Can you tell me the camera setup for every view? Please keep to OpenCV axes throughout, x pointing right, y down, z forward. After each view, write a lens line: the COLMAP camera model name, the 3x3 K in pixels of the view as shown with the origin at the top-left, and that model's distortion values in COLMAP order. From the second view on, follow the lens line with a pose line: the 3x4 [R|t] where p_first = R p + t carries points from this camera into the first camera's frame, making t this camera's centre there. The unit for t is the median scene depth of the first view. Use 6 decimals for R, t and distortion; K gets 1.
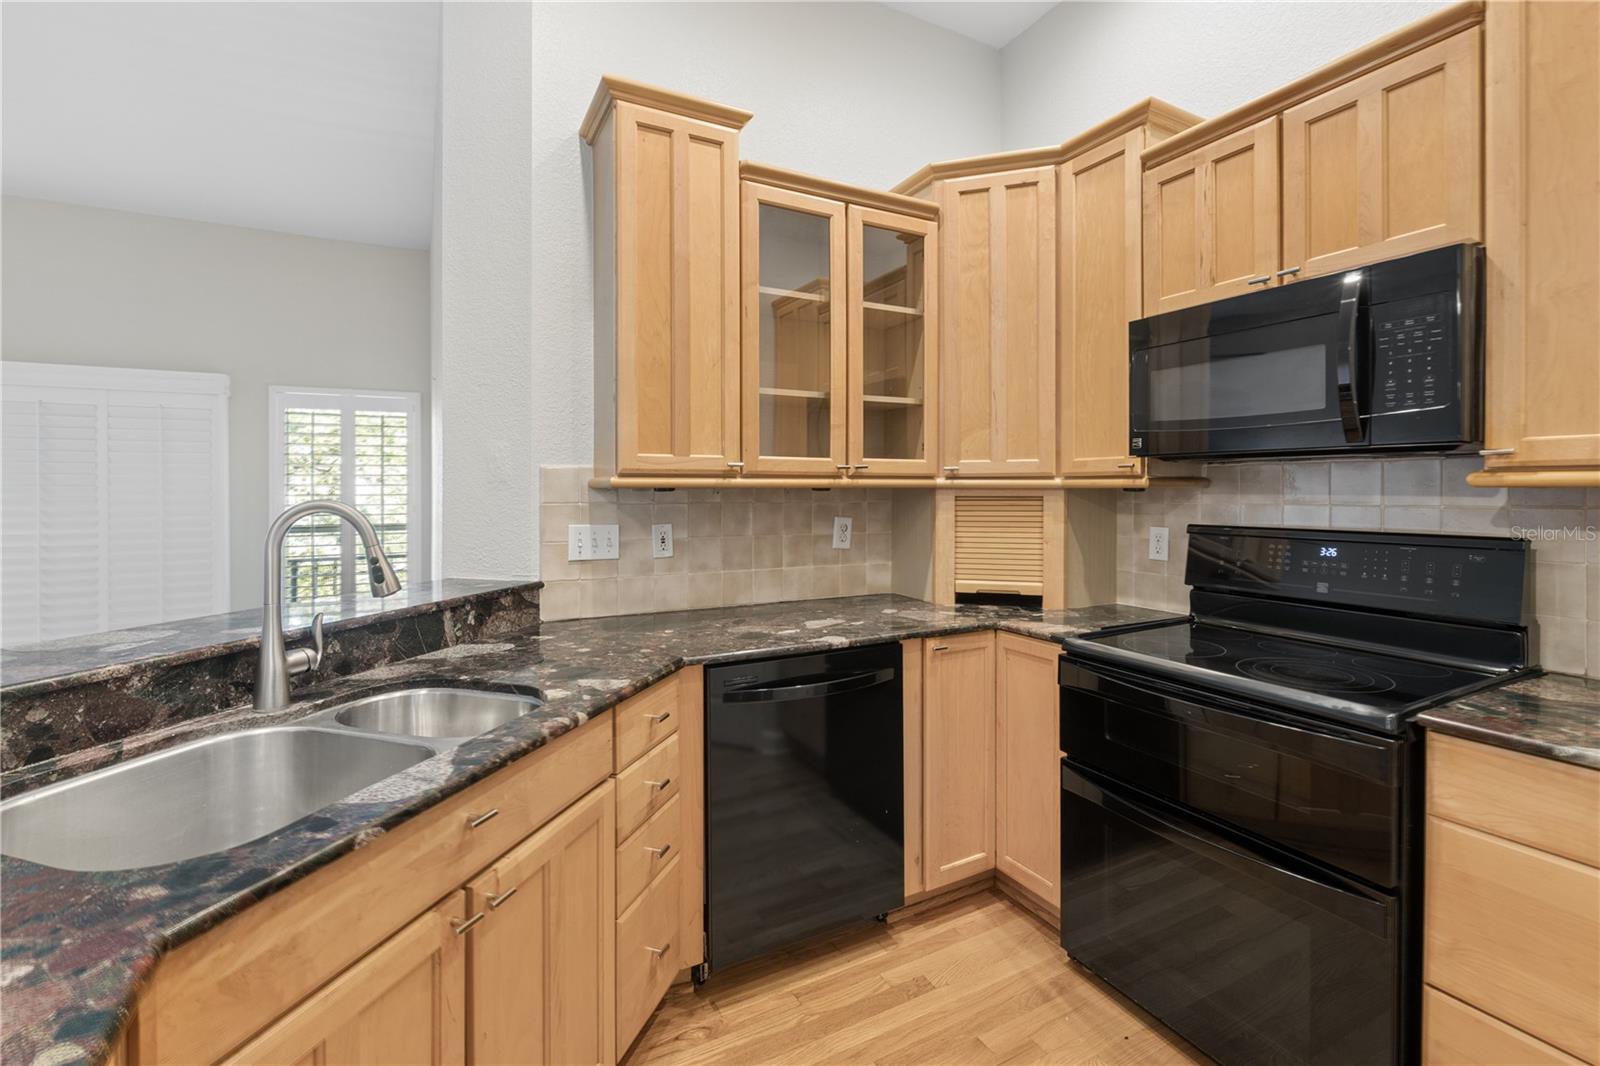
lens RADIAL K [[700.1, 0, 782.4], [0, 700.1, 493.9], [0, 0, 1]] dist [-0.004779, -0.000612]
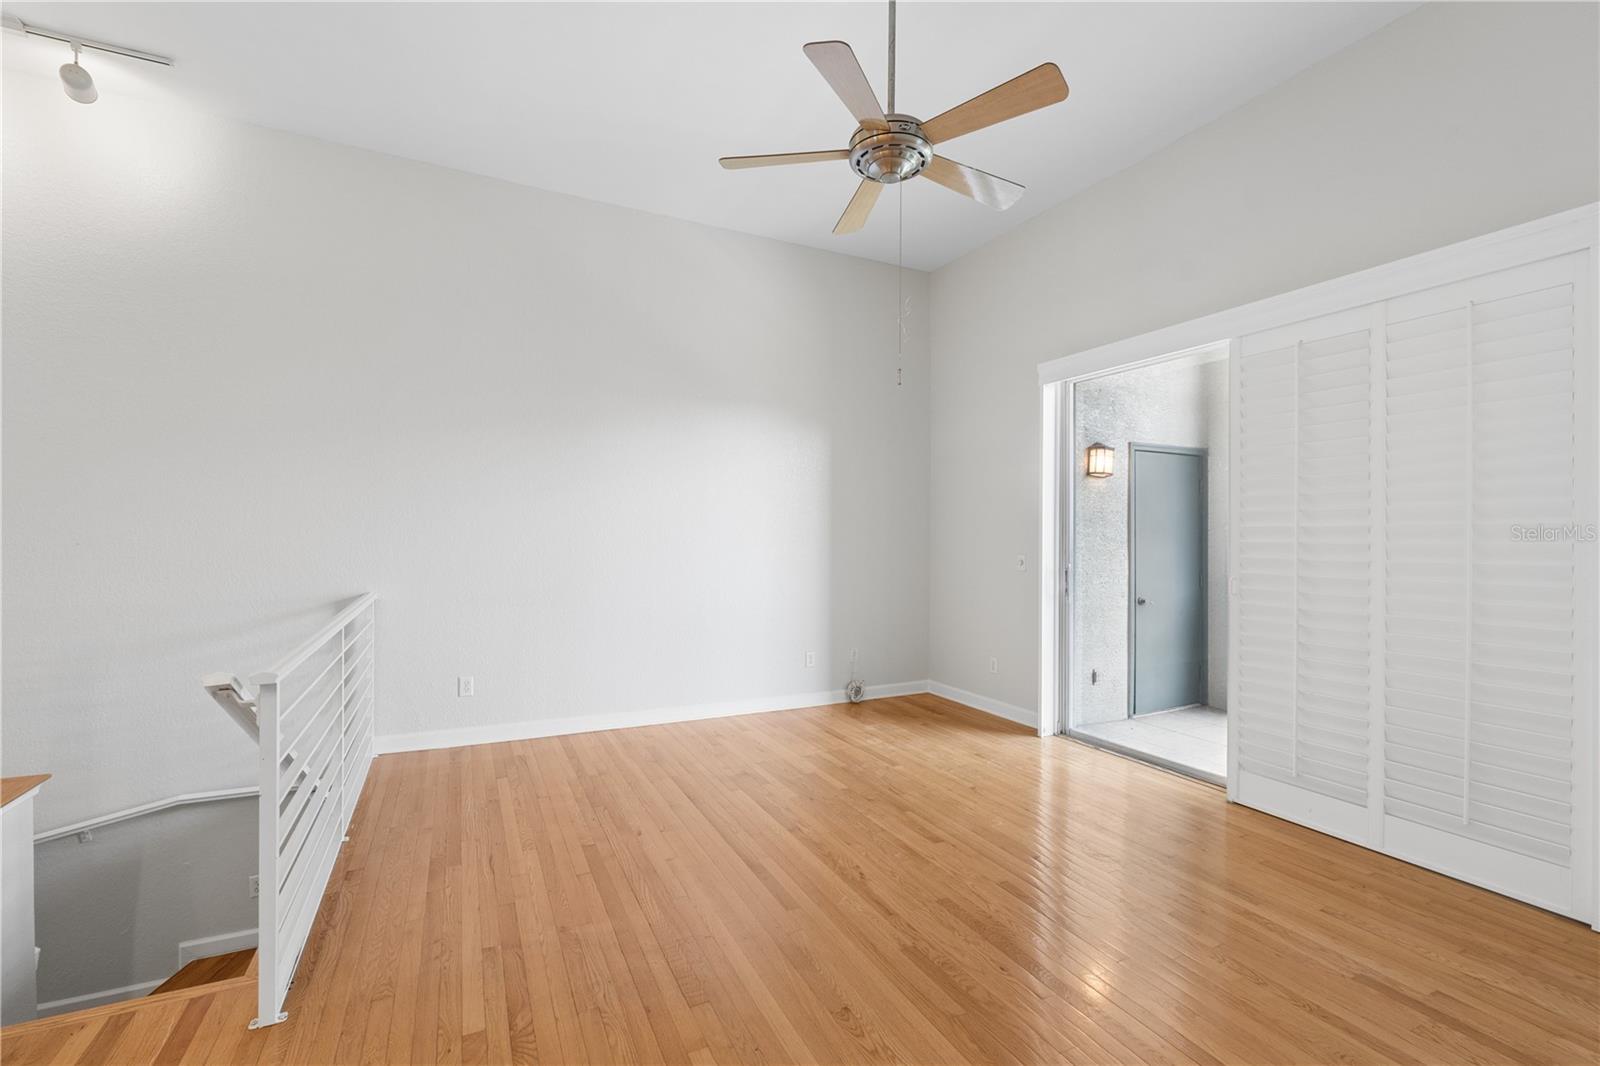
lens RADIAL K [[682.7, 0, 785.3], [0, 682.7, 535.5], [0, 0, 1]] dist [-0.003300, -0.000665]
pose [[-0.028353, -0.001906, -0.999596, -0.735046], [-0.012269, 0.999924, -0.001559, 0.159592], [0.999523, 0.012220, -0.028375, 1.040004]]
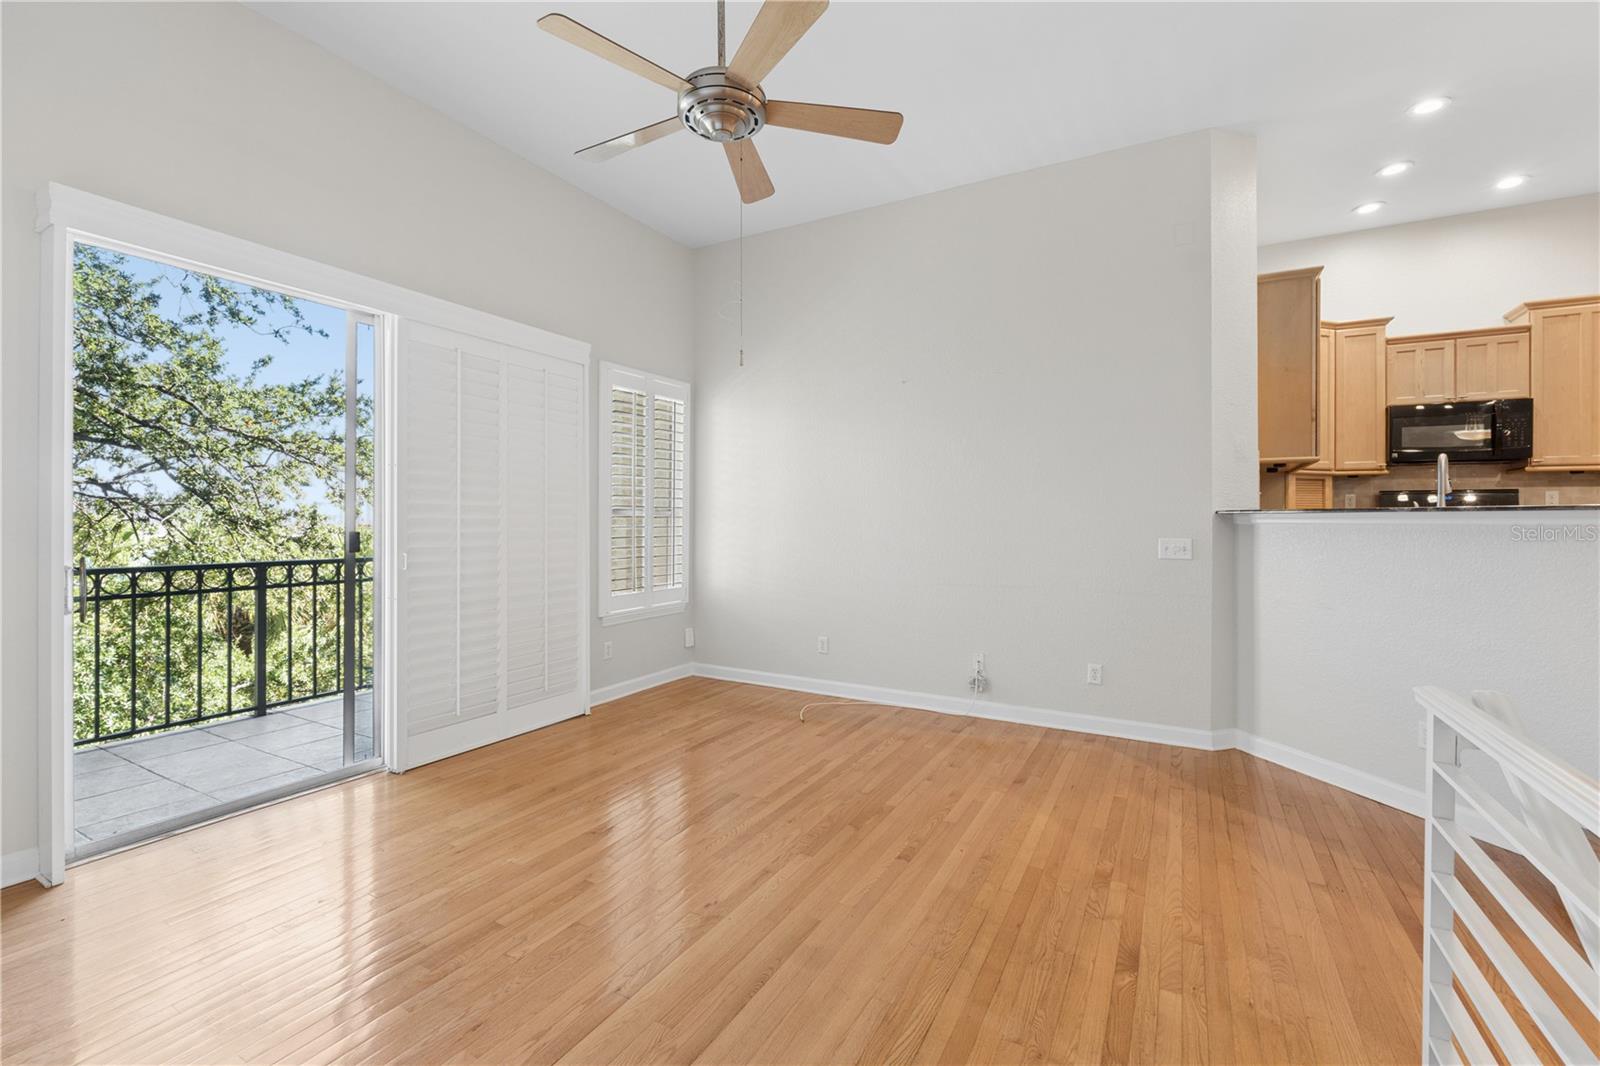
lens RADIAL K [[689.0, 0, 797.8], [0, 689.0, 518.1], [0, 0, 1]] dist [-0.004869, -0.000482]
pose [[0.832329, 0.006874, 0.554240, -2.509555], [-0.003828, 0.999971, -0.006654, 0.167797], [-0.554269, 0.003416, 0.832331, 0.144667]]
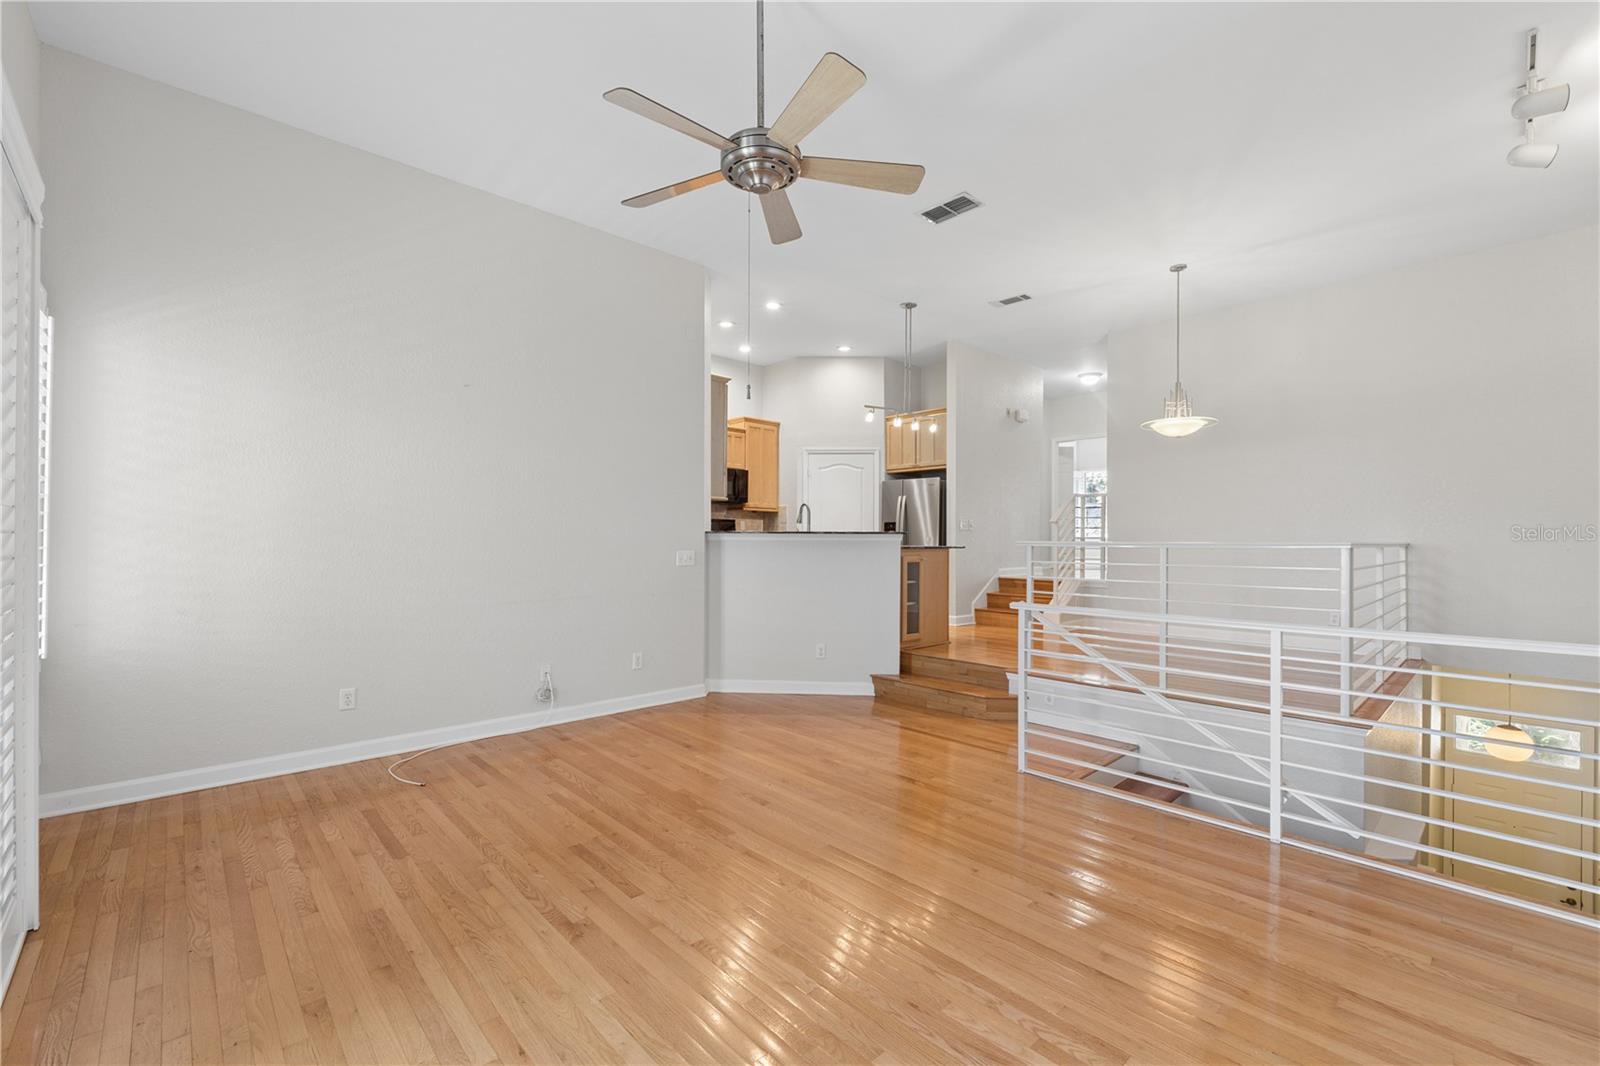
lens RADIAL K [[674.2, 0, 793.4], [0, 674.2, 537.2], [0, 0, 1]] dist [-0.004380, -0.000299]
pose [[-0.269281, 0.002205, 0.963059, -3.193096], [-0.000286, 0.999997, -0.002369, 0.160603], [-0.963062, -0.000914, -0.269279, 1.461005]]
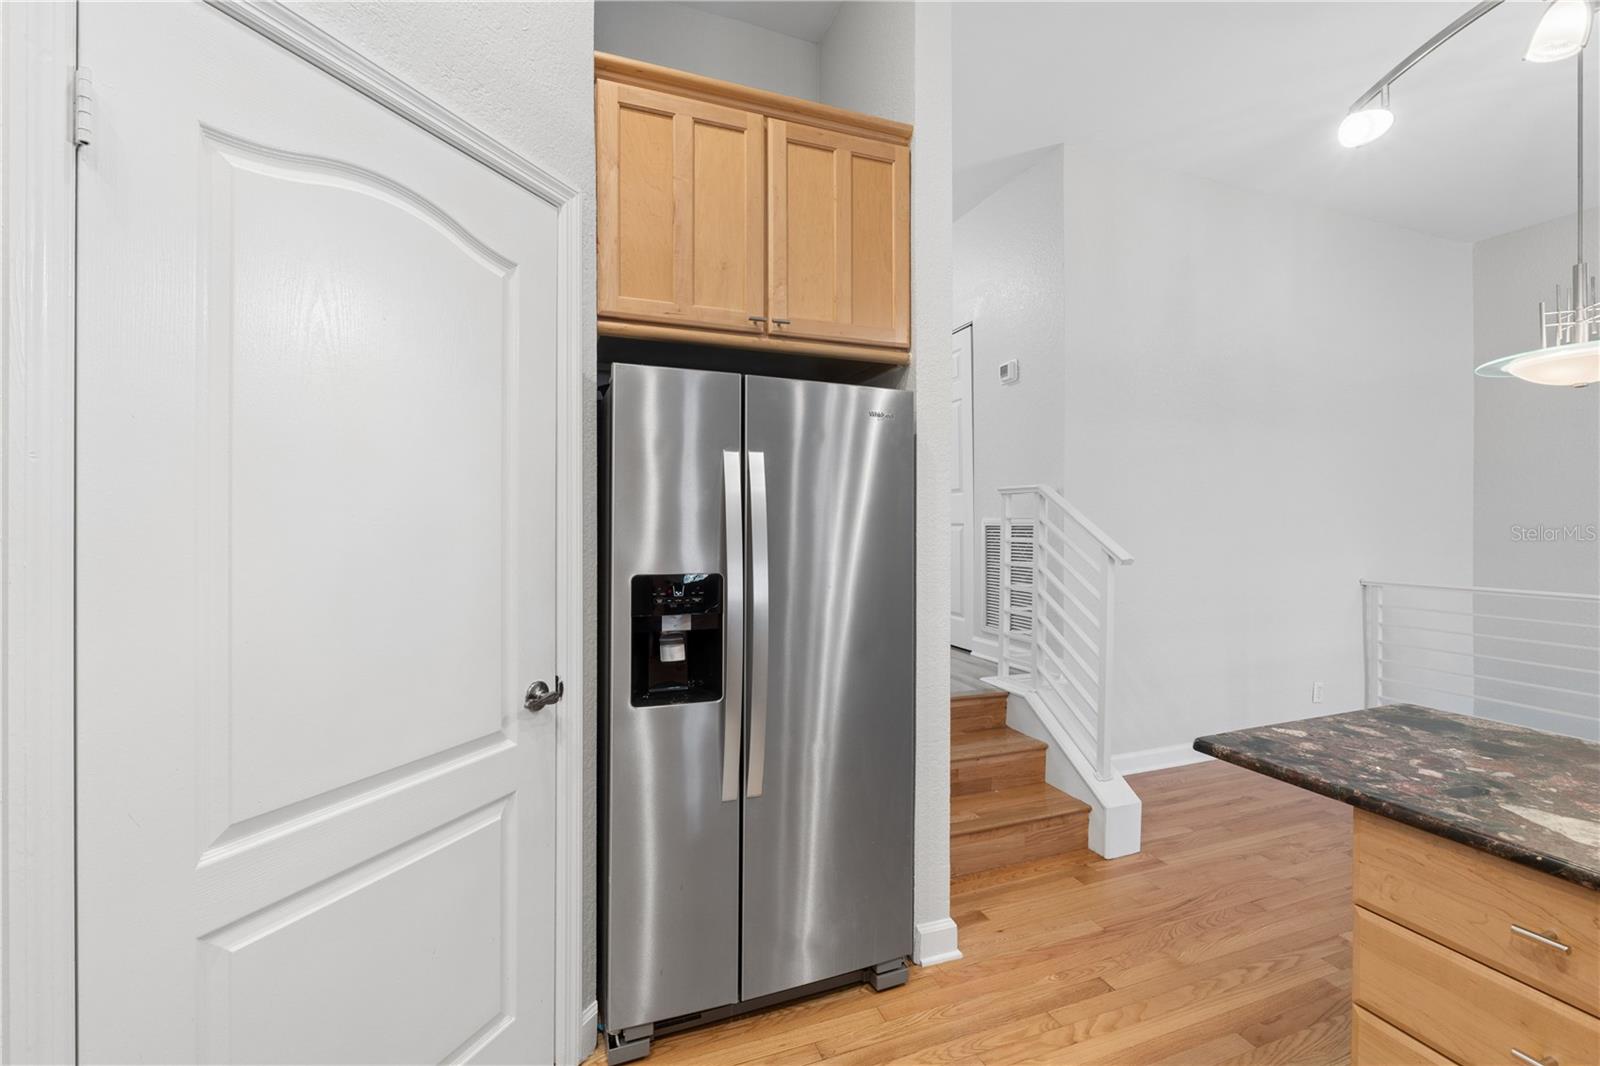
lens RADIAL K [[678.8, 0, 790.3], [0, 678.8, 522.6], [0, 0, 1]] dist [-0.005091, -0.000650]
pose [[-0.992574, -0.003775, 0.121582, 0.183905], [-0.003310, 0.999986, 0.004026, -0.000323], [-0.121596, 0.003594, -0.992573, 0.636849]]
